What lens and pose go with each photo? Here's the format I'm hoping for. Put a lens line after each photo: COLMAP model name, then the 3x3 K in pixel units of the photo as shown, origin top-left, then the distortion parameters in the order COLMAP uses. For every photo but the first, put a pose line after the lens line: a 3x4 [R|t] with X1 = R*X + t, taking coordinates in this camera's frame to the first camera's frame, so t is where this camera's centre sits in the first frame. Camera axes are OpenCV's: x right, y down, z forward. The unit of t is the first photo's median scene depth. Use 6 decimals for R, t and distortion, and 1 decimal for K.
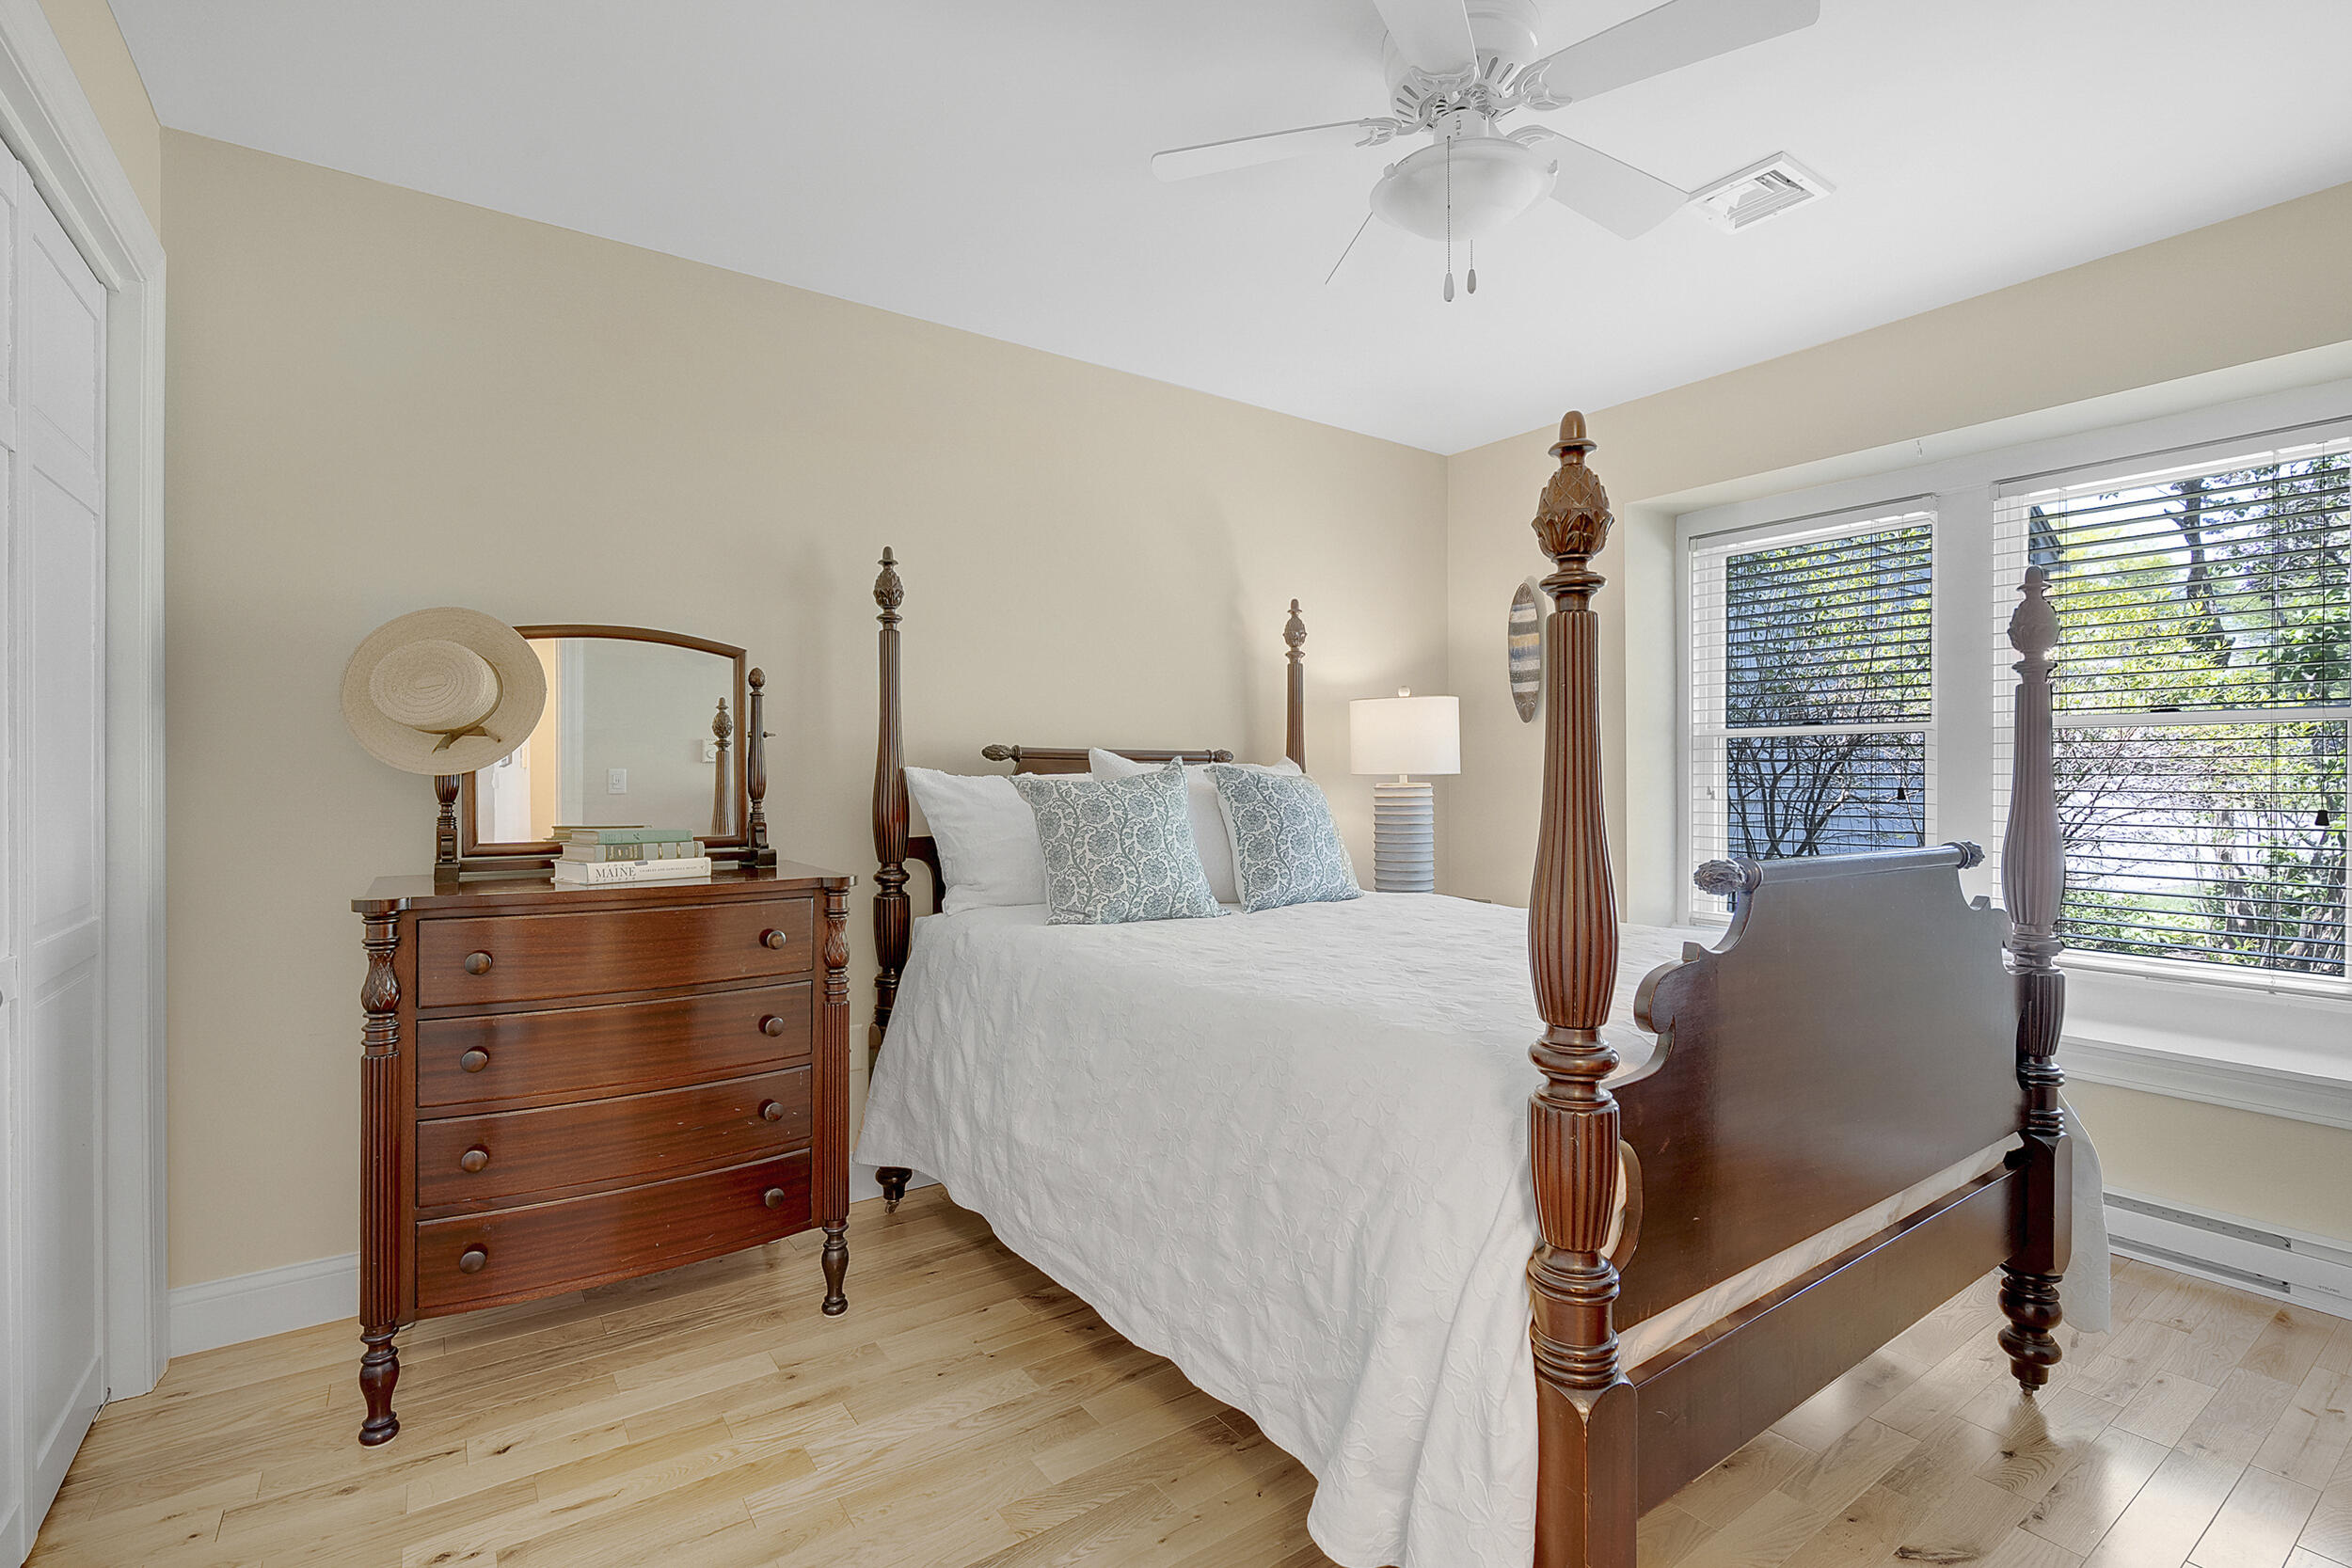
lens RADIAL K [[1086.4, 0, 1181.7], [0, 1086.4, 774.1], [0, 0, 1]] dist [0.001418, 0.000064]
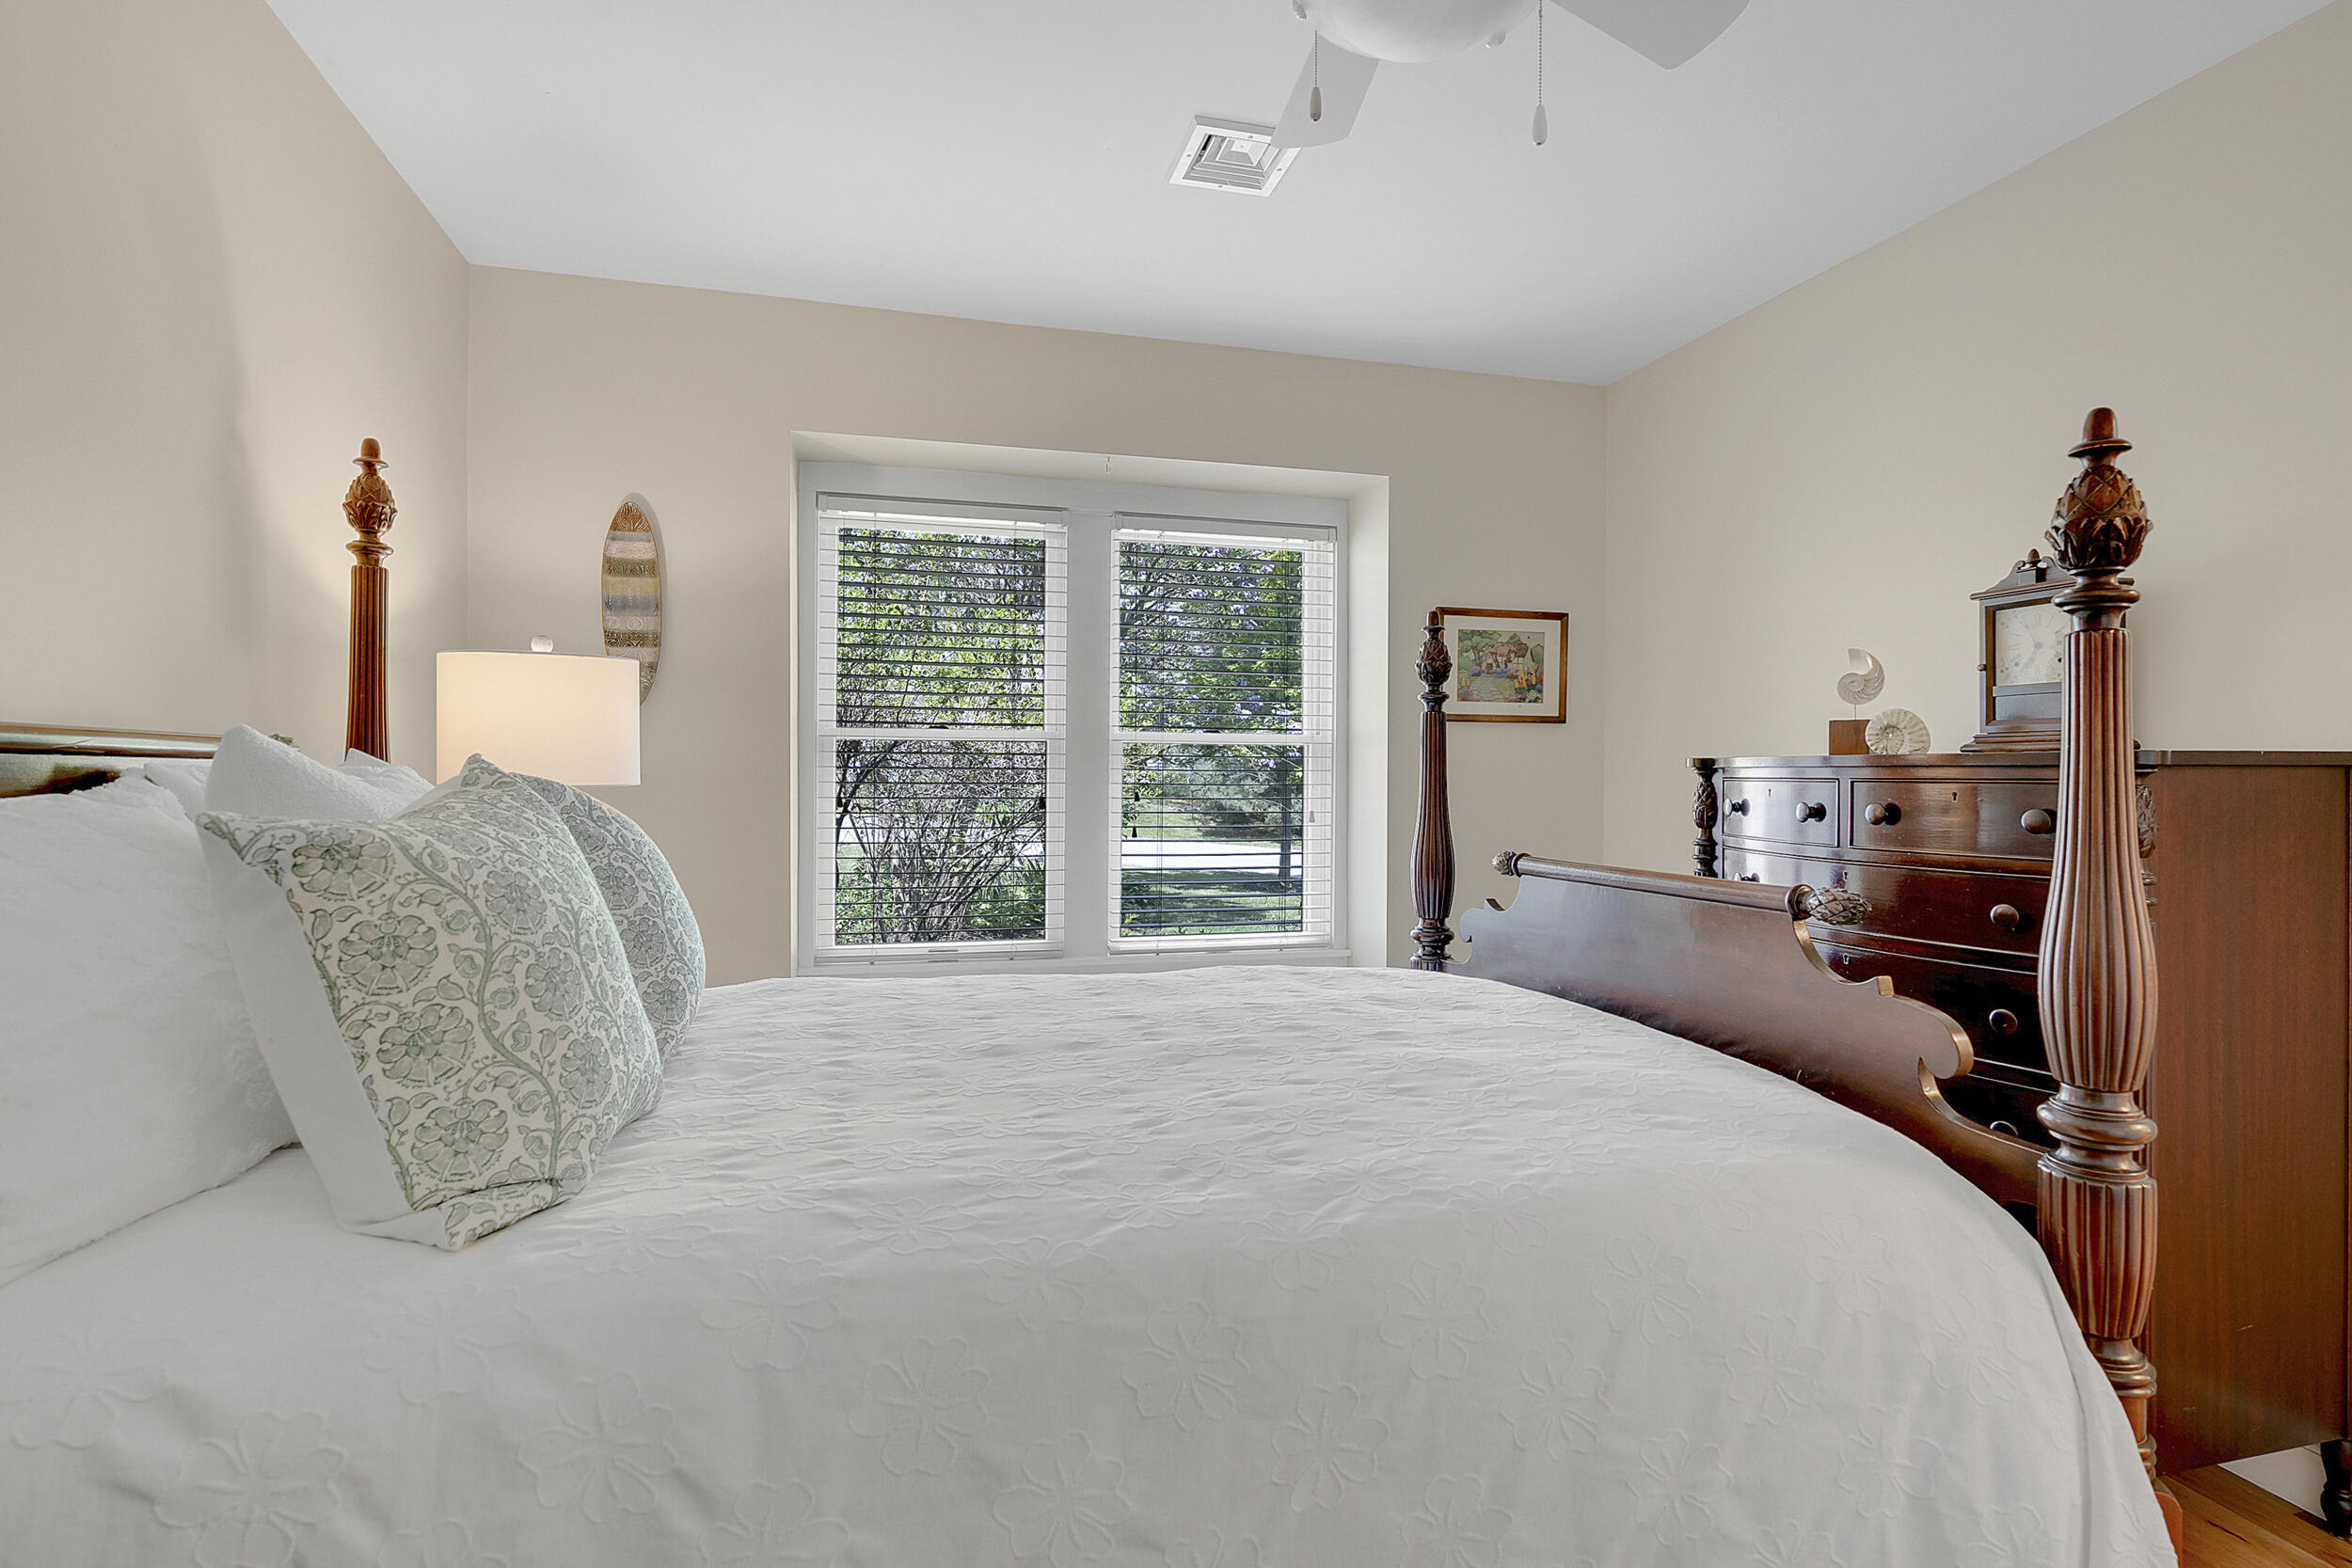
lens RADIAL K [[1162.8, 0, 1176.0], [0, 1162.8, 784.0], [0, 0, 1]] dist [-0.000497, -0.000076]
pose [[0.349647, -0.005250, 0.936867, -0.270673], [-0.005418, 0.999956, 0.007626, -0.007687], [-0.936866, -0.007743, 0.349603, 0.463638]]
